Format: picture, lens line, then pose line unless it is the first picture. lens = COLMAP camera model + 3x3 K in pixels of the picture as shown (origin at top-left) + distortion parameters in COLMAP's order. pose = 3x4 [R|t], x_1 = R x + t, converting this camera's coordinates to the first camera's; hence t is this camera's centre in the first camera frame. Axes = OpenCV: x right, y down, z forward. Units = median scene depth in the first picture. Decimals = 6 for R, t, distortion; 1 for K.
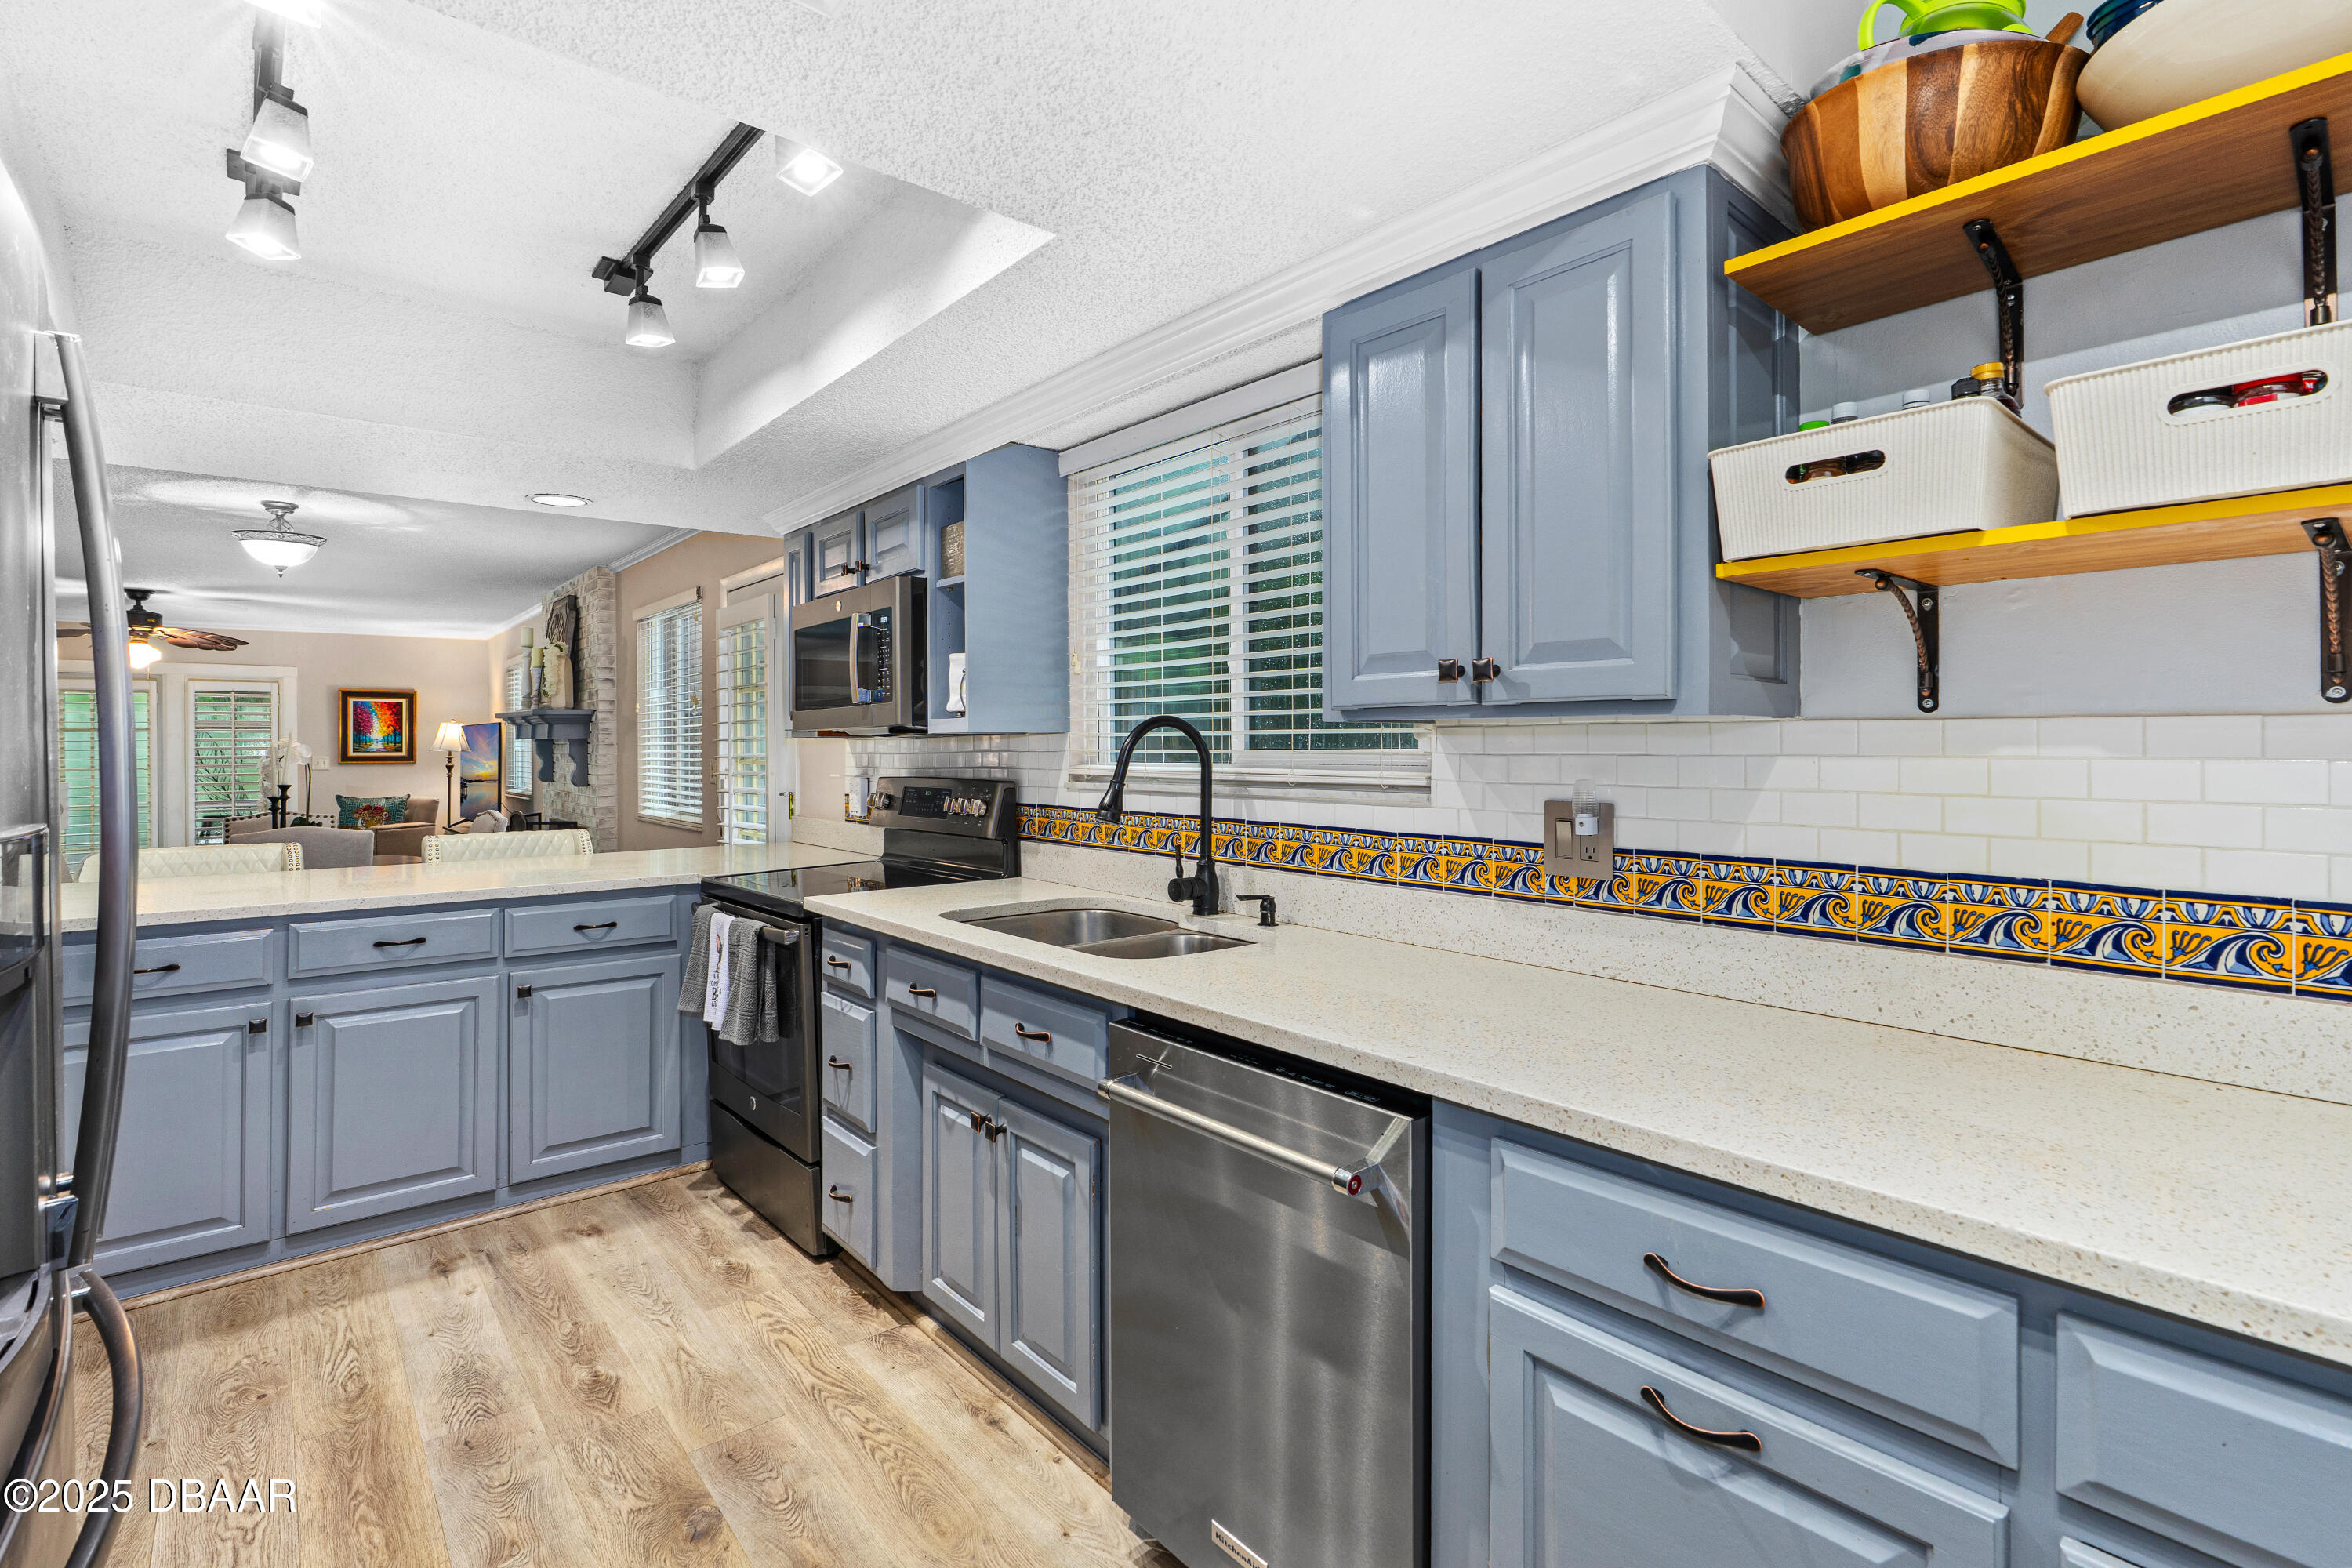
lens RADIAL K [[1085.9, 0, 1210.5], [0, 1085.9, 741.8], [0, 0, 1]] dist [-0.005824, 0.000026]
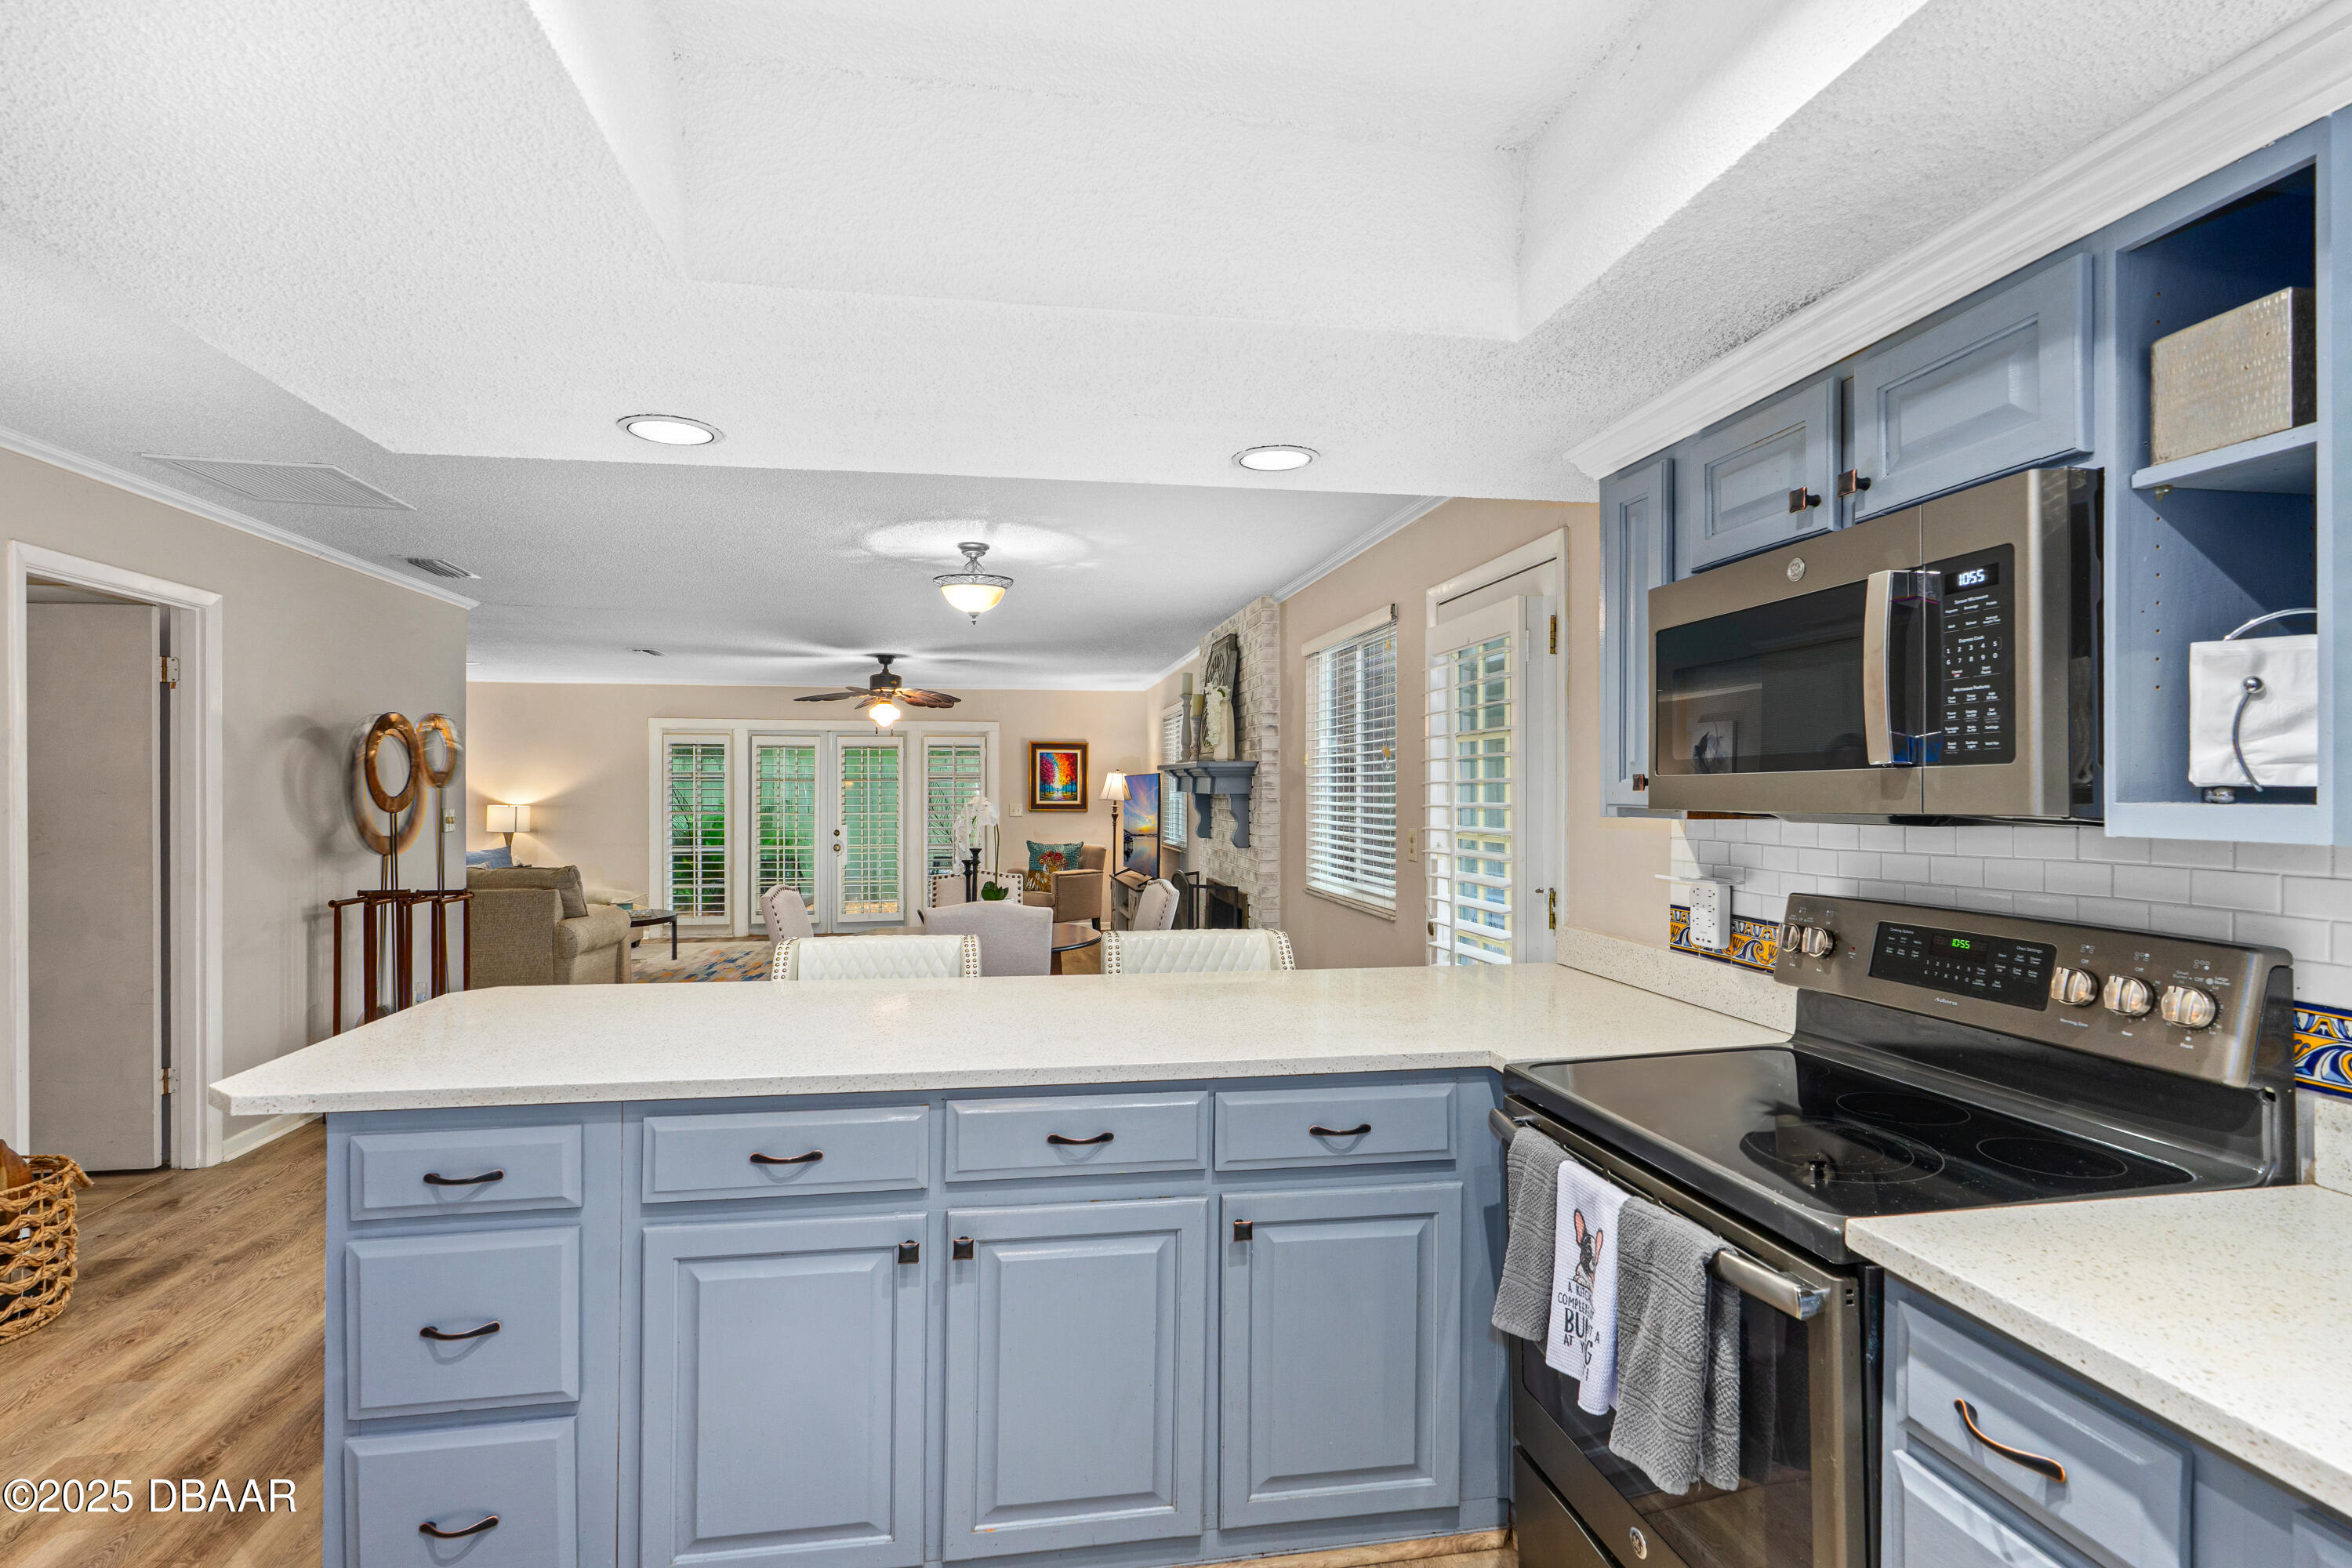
lens RADIAL K [[1085.9, 0, 1205.5], [0, 1085.9, 782.9], [0, 0, 1]] dist [-0.005824, 0.000026]
pose [[0.866664, 0.003497, -0.498880, -0.172606], [-0.003718, 0.999993, 0.000551, -0.013307], [0.498879, 0.001377, 0.866671, 0.226360]]
